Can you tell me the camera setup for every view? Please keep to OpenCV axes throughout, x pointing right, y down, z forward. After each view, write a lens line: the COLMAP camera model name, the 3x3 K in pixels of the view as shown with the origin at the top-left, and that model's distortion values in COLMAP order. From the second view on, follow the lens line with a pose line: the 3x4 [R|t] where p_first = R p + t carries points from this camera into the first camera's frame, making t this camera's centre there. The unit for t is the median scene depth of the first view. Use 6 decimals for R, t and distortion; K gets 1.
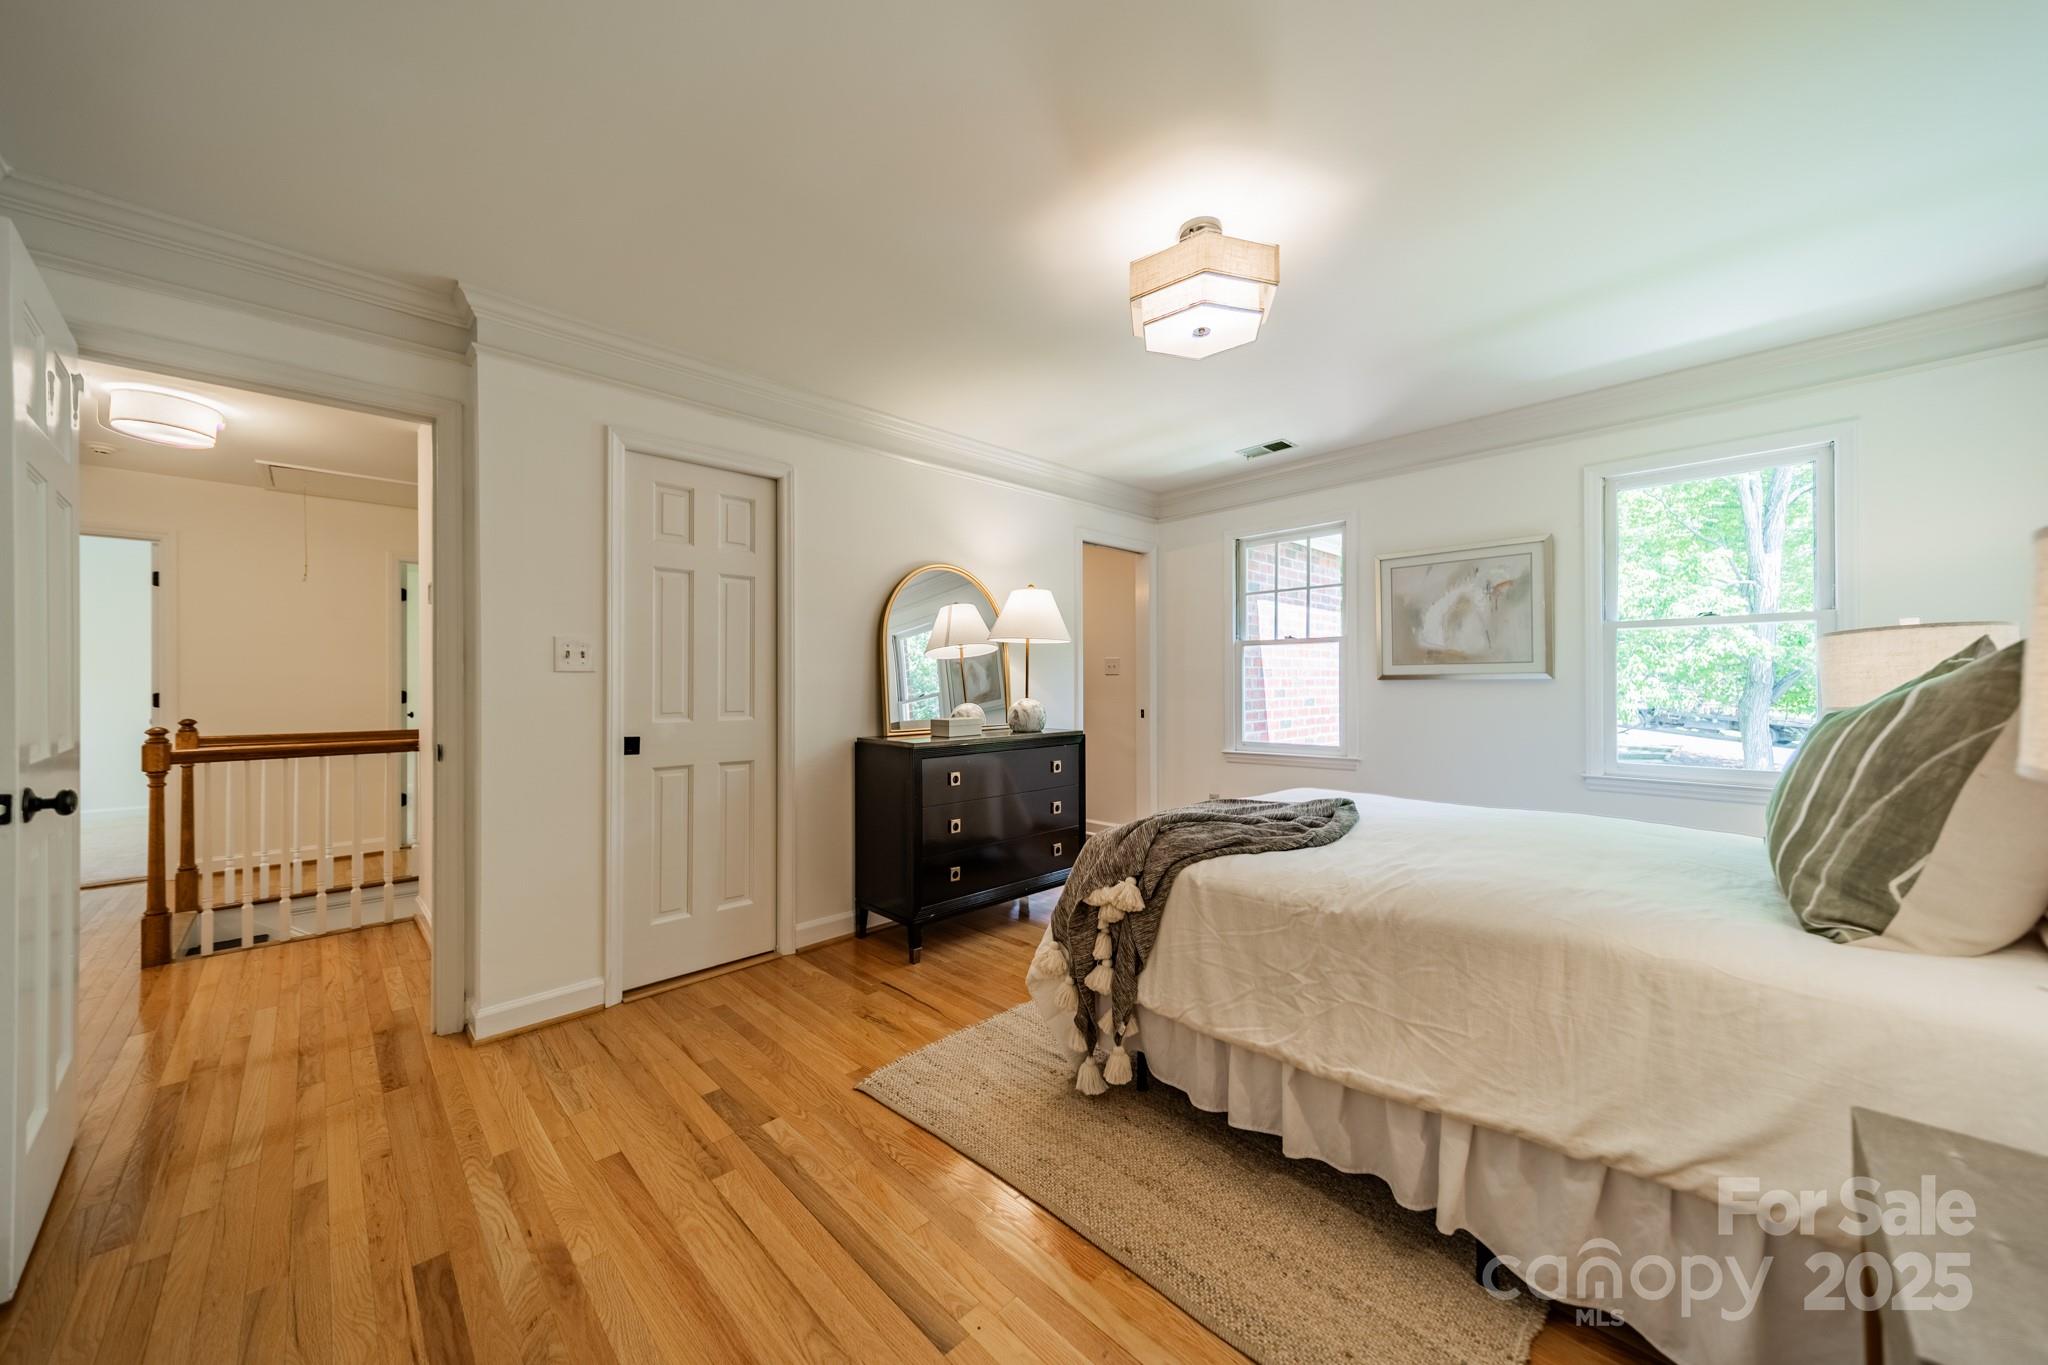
lens RADIAL K [[720.0, 0, 1029.6], [0, 720.0, 681.0], [0, 0, 1]] dist [0.009194, 0.000049]
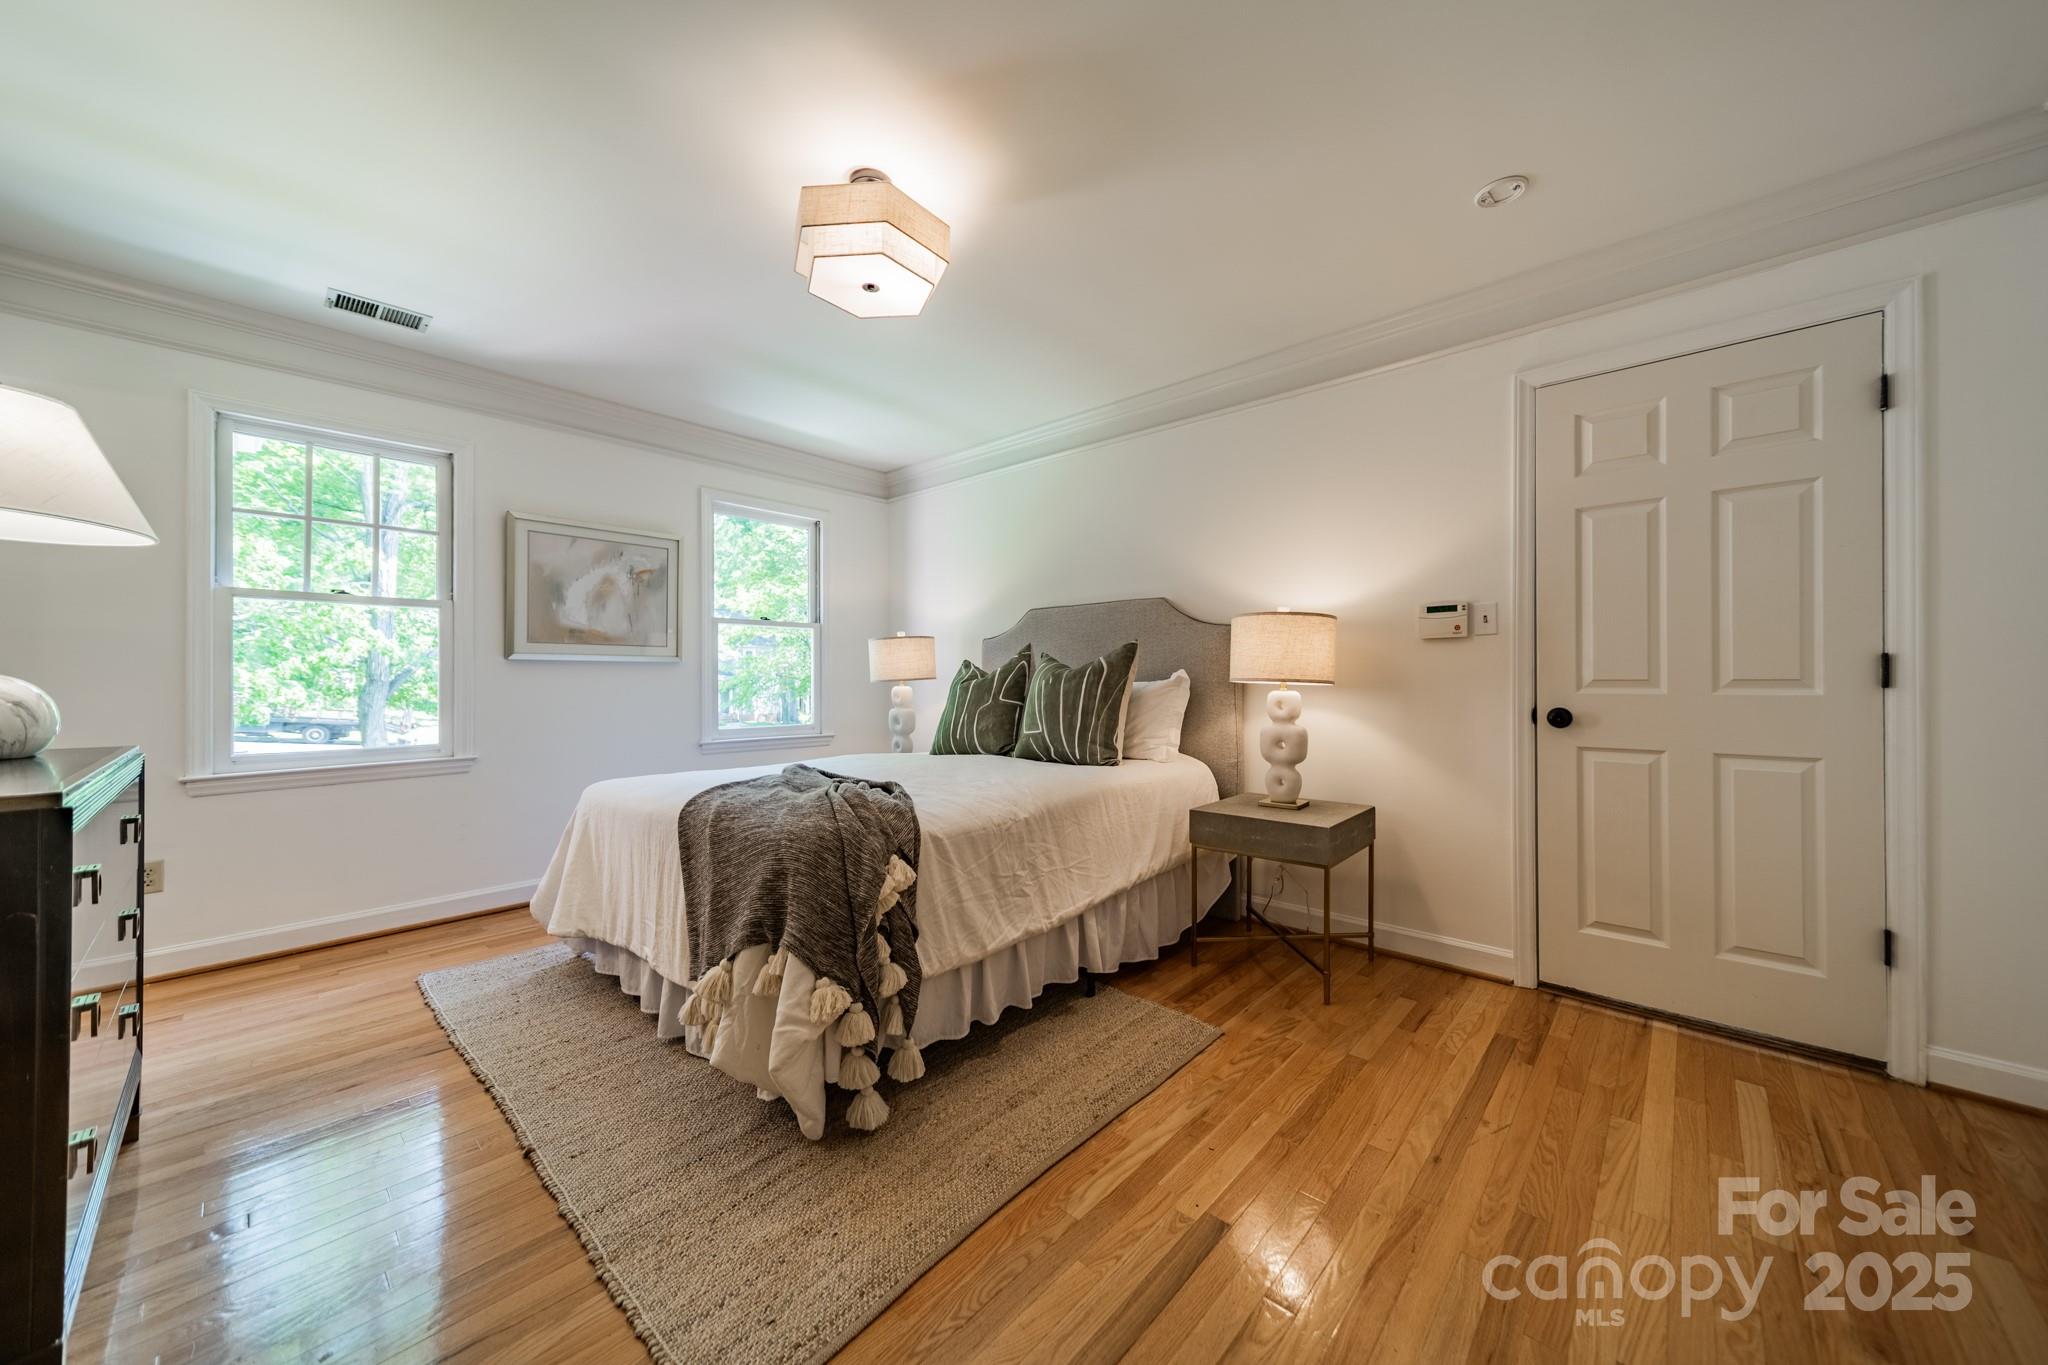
lens RADIAL K [[720.0, 0, 1029.6], [0, 720.0, 681.0], [0, 0, 1]] dist [0.009194, 0.000049]
pose [[-0.050153, 0.004561, 0.998731, -0.441321], [-0.001778, 0.999988, -0.004656, 0.030824], [-0.998740, -0.002009, -0.050144, 0.491486]]
